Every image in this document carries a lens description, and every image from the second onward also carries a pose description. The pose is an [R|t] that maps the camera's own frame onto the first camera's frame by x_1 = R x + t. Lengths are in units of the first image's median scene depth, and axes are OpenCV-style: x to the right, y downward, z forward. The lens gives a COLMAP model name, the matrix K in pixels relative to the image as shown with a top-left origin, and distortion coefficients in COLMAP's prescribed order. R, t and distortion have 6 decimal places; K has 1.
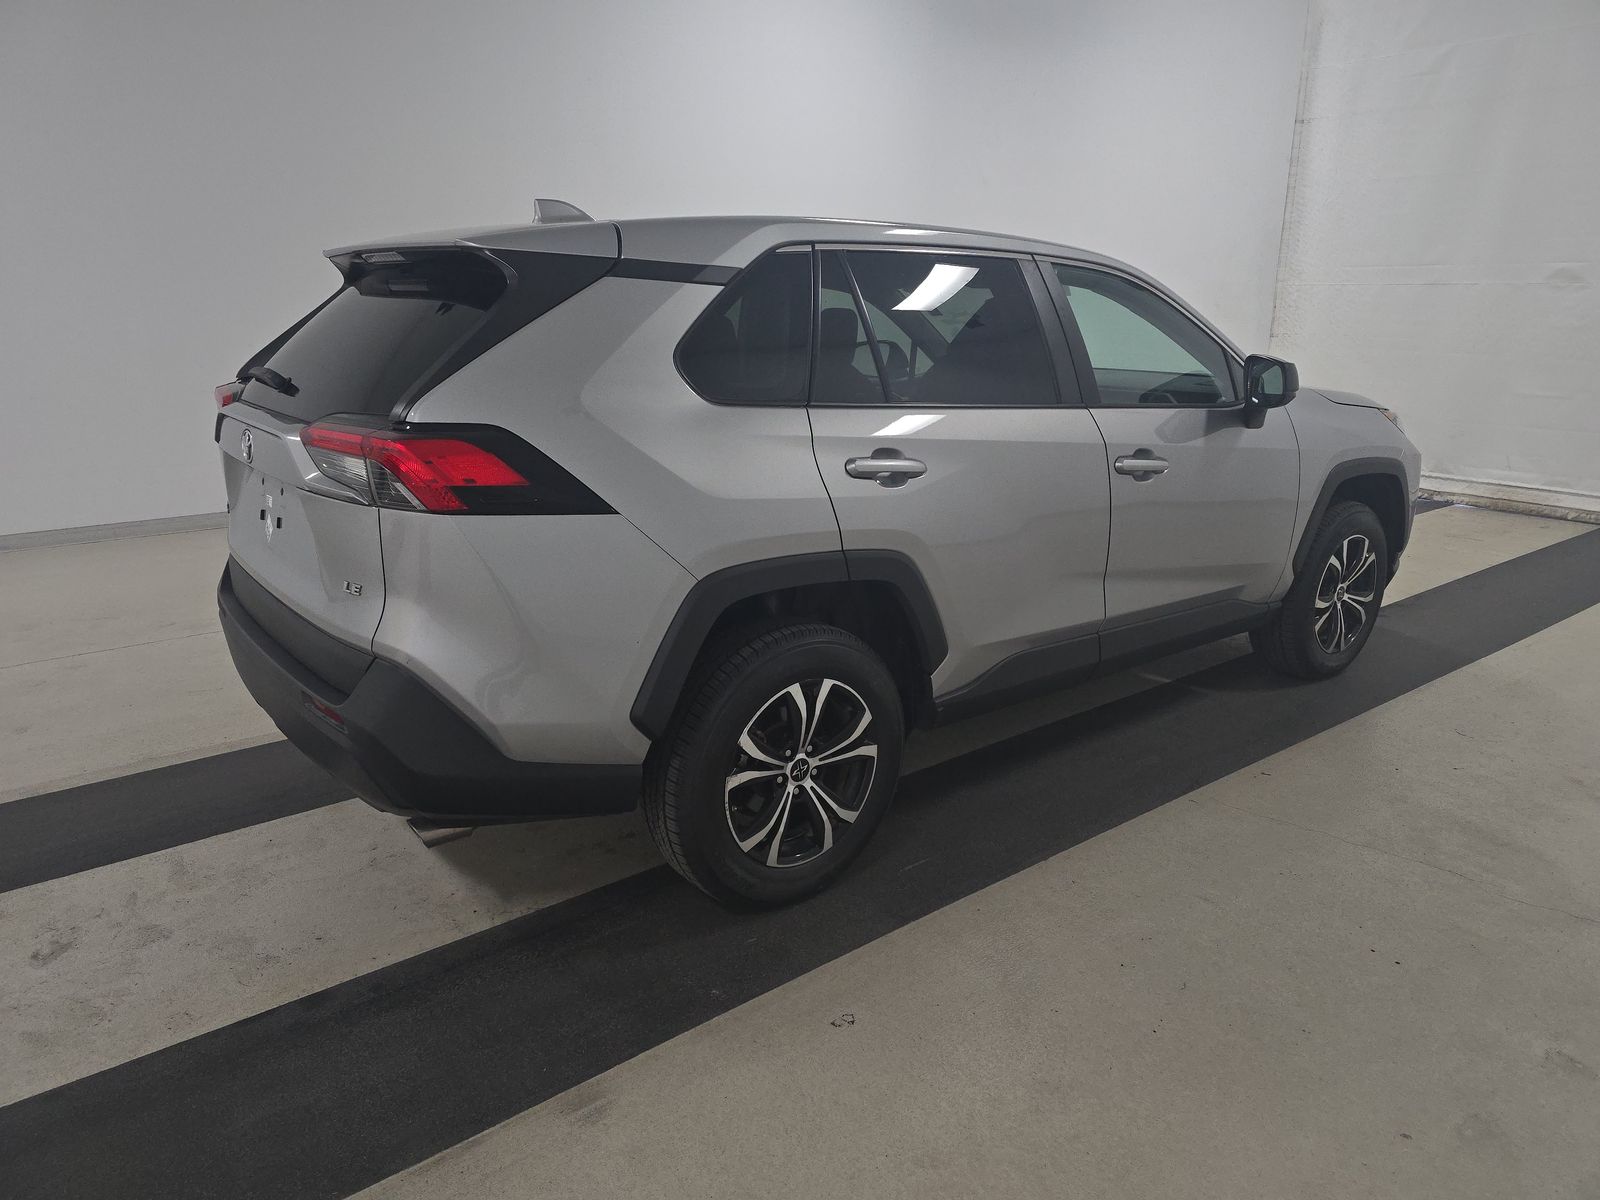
lens RADIAL K [[1070.6, 0, 805.2], [0, 1070.6, 600.3], [0, 0, 1]] dist [0.009303, 0.000908]
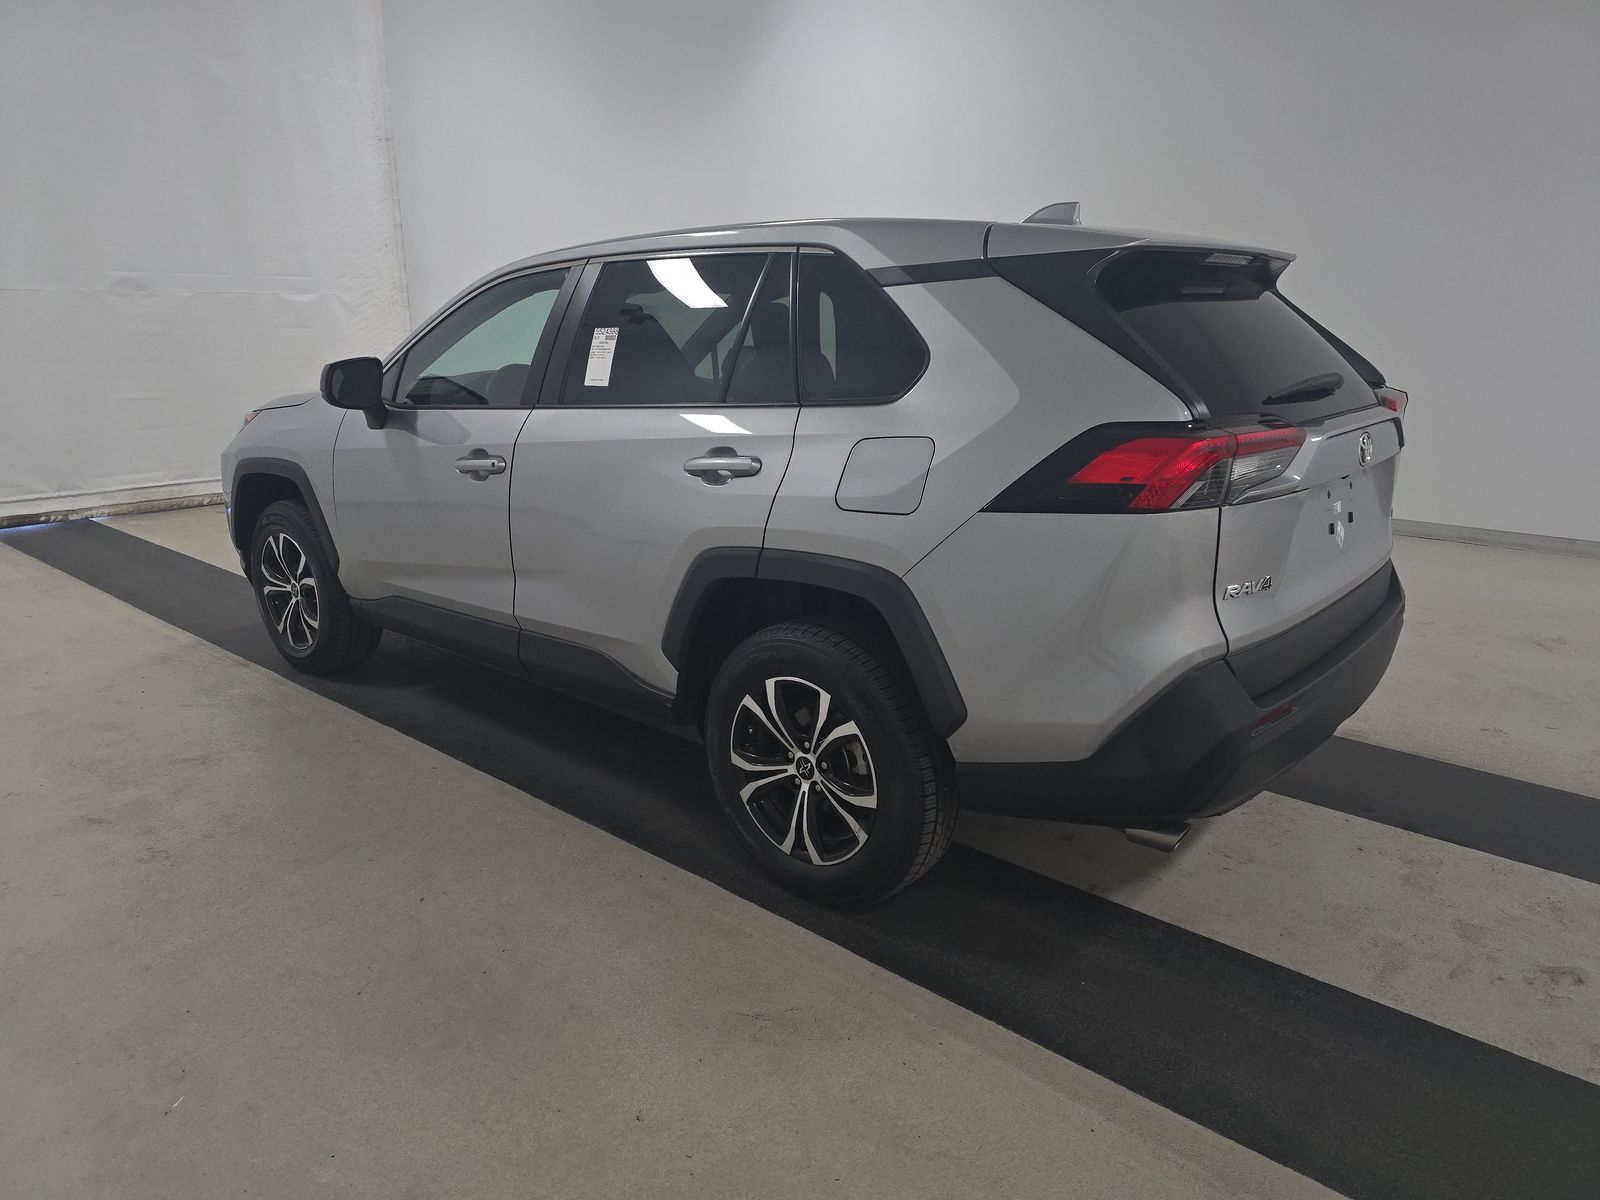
lens RADIAL K [[1070.6, 0, 805.2], [0, 1070.6, 600.3], [0, 0, 1]] dist [0.009303, 0.000908]
pose [[-0.188741, -0.257286, 0.947724, -0.965100], [0.265874, 0.915638, 0.301525, -0.310813], [-0.945351, 0.308885, -0.104413, 1.130283]]
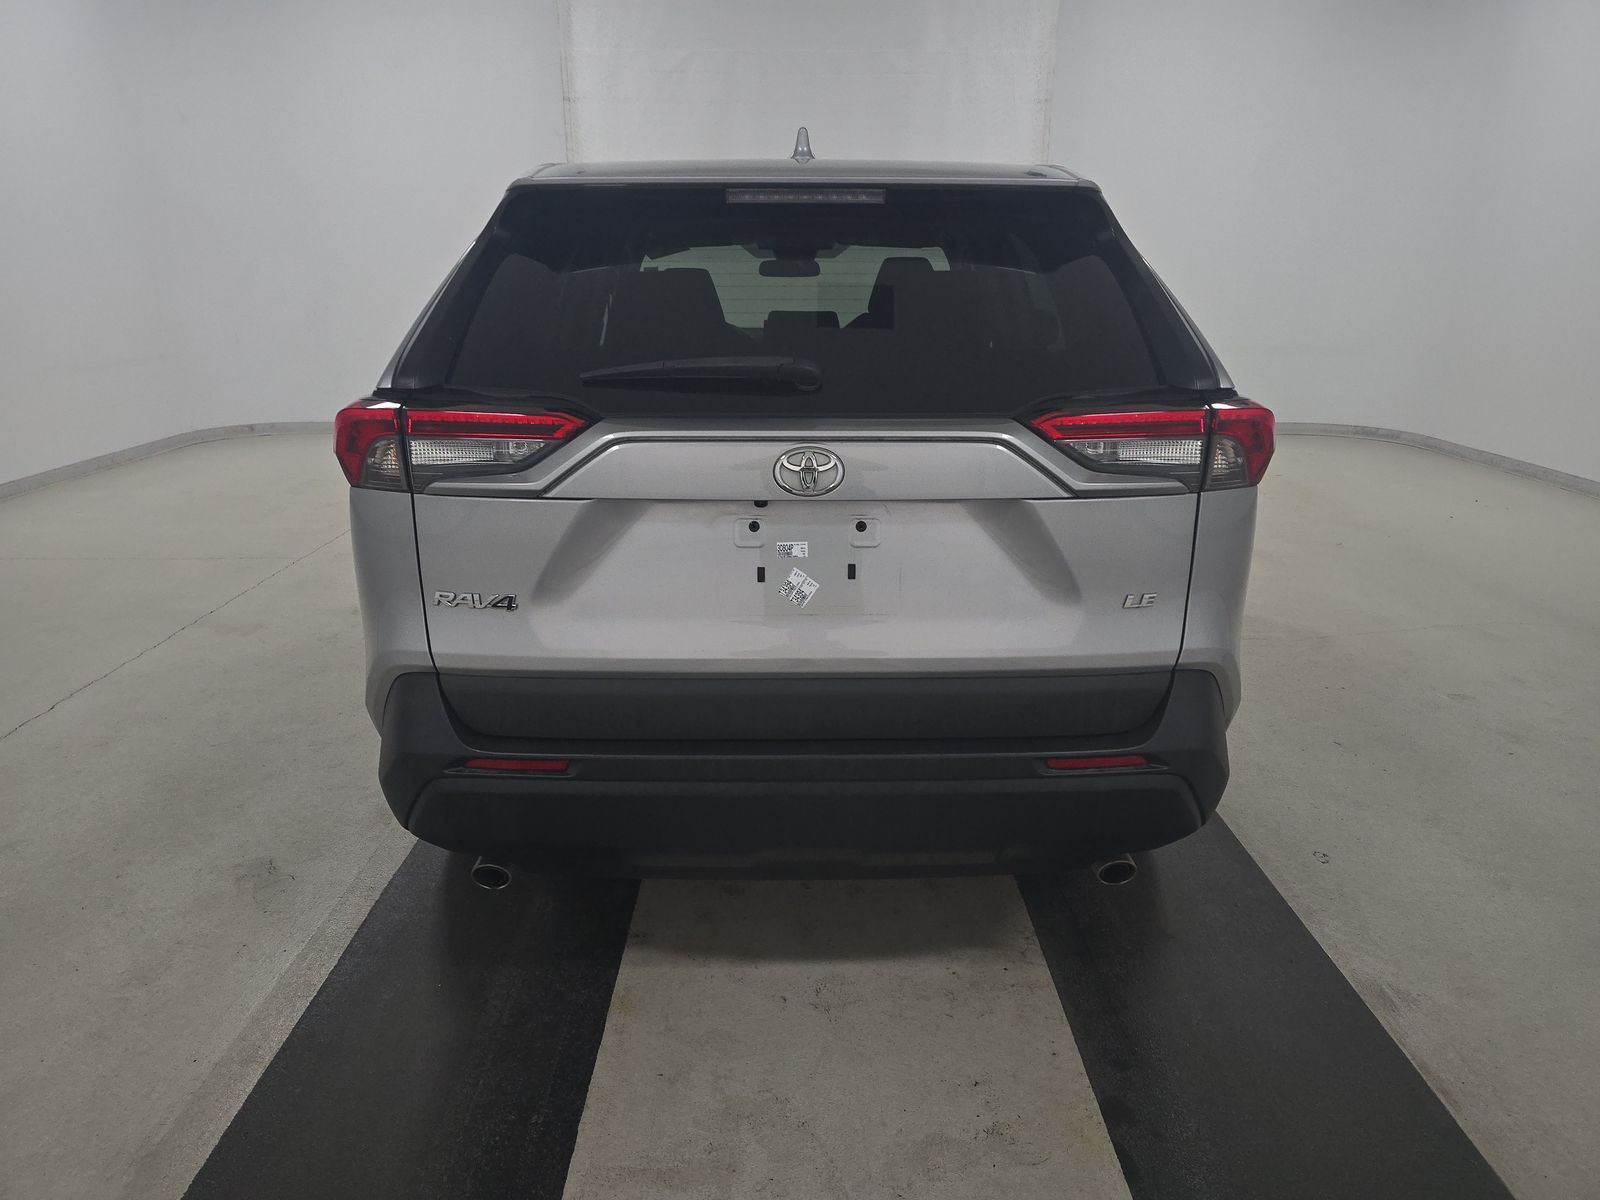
lens RADIAL K [[1067.1, 0, 800.0], [0, 1067.1, 600.0], [0, 0, 1]] dist [0.021677, 0.001037]
pose [[0.612500, -0.233674, 0.755142, -0.727551], [0.214994, 0.968541, 0.125326, -0.103965], [-0.760672, 0.085589, 0.643470, 0.399700]]
